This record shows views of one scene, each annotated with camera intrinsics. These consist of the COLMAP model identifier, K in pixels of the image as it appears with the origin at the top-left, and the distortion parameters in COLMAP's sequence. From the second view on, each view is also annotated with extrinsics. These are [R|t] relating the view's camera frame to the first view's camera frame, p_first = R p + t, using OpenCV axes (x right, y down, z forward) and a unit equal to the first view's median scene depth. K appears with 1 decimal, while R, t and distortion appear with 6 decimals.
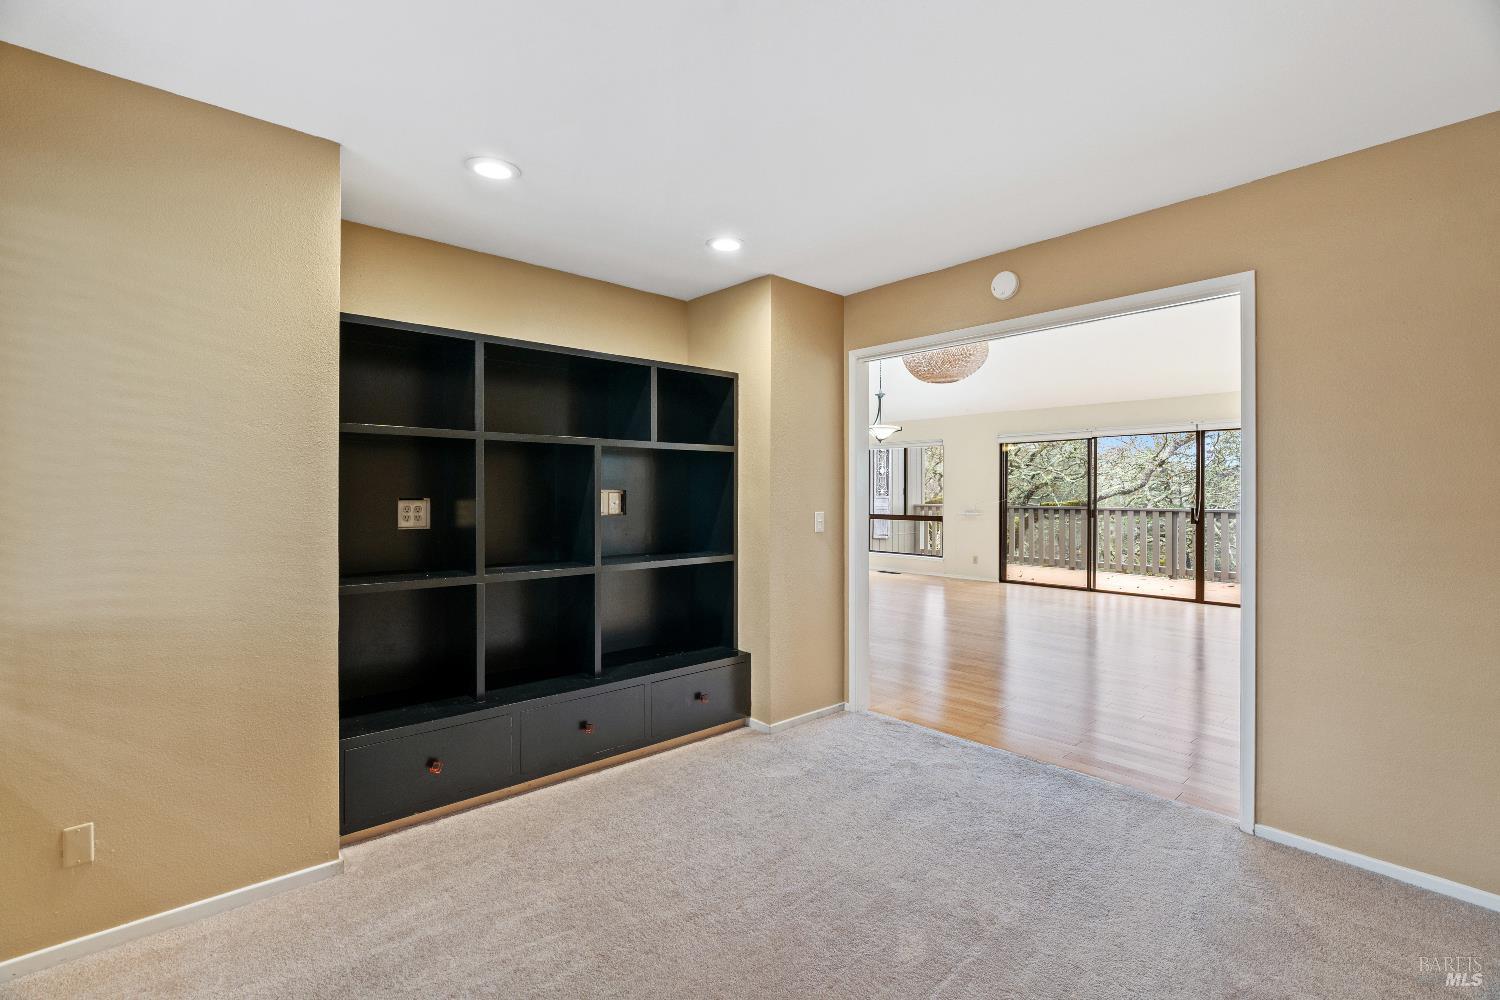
lens RADIAL K [[676.4, 0, 751.3], [0, 676.4, 493.8], [0, 0, 1]] dist [-0.012096, 0.005508]
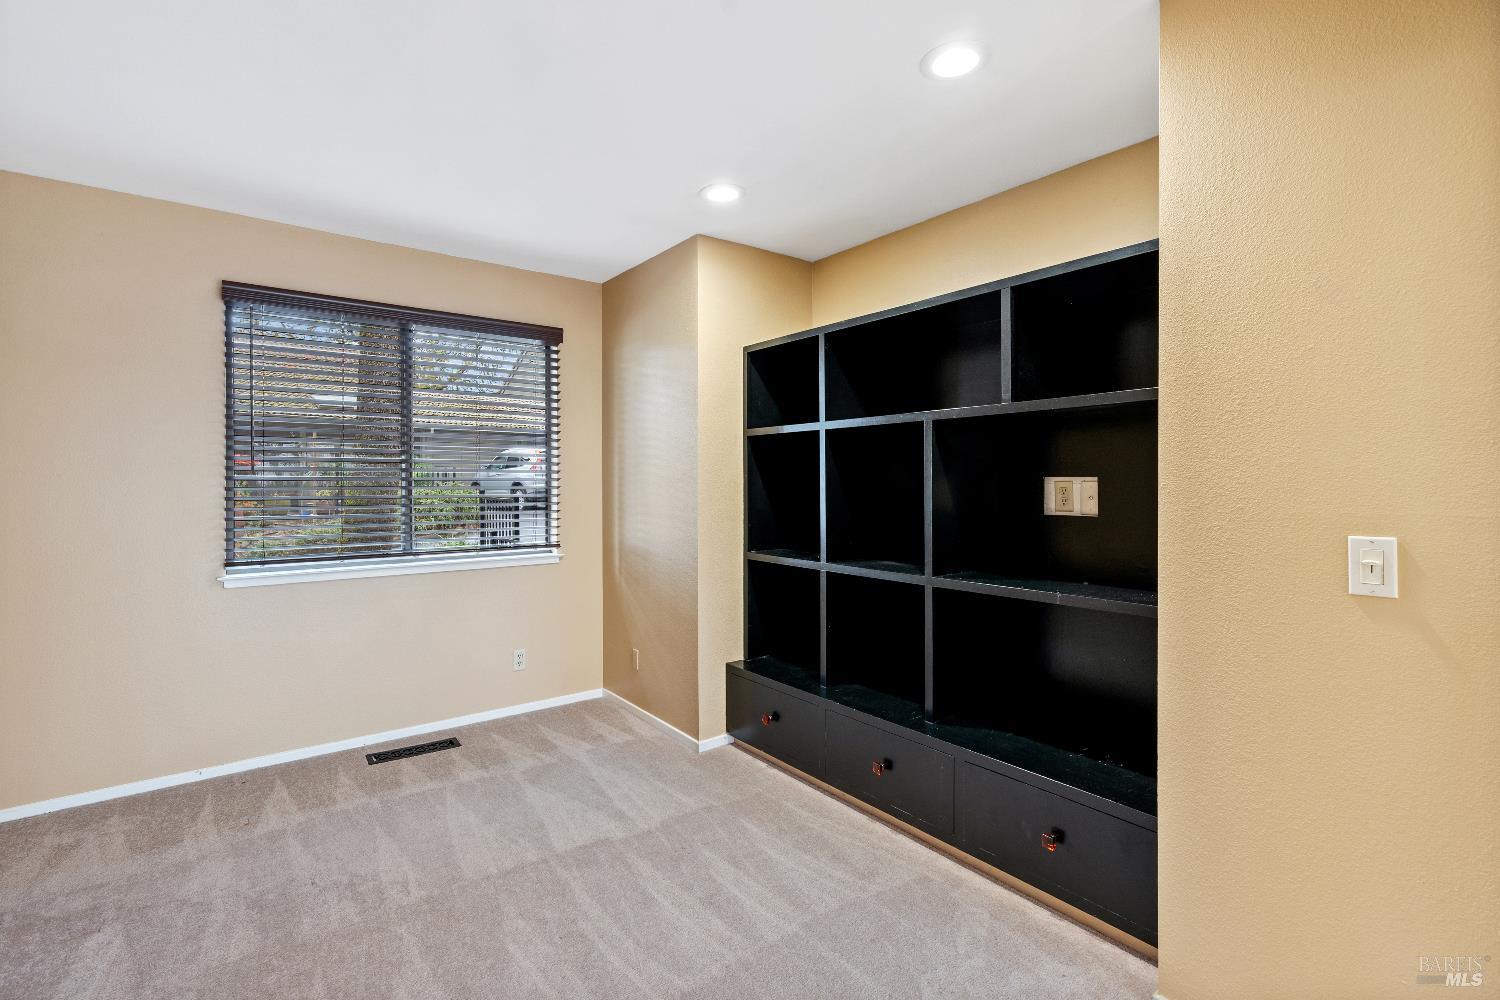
lens RADIAL K [[676.4, 0, 751.3], [0, 676.4, 493.8], [0, 0, 1]] dist [-0.012096, 0.005508]
pose [[-0.067925, 0.015674, -0.997567, 0.549666], [-0.003295, 0.999868, 0.015935, 0.001186], [0.997685, 0.004369, -0.067864, 0.844698]]
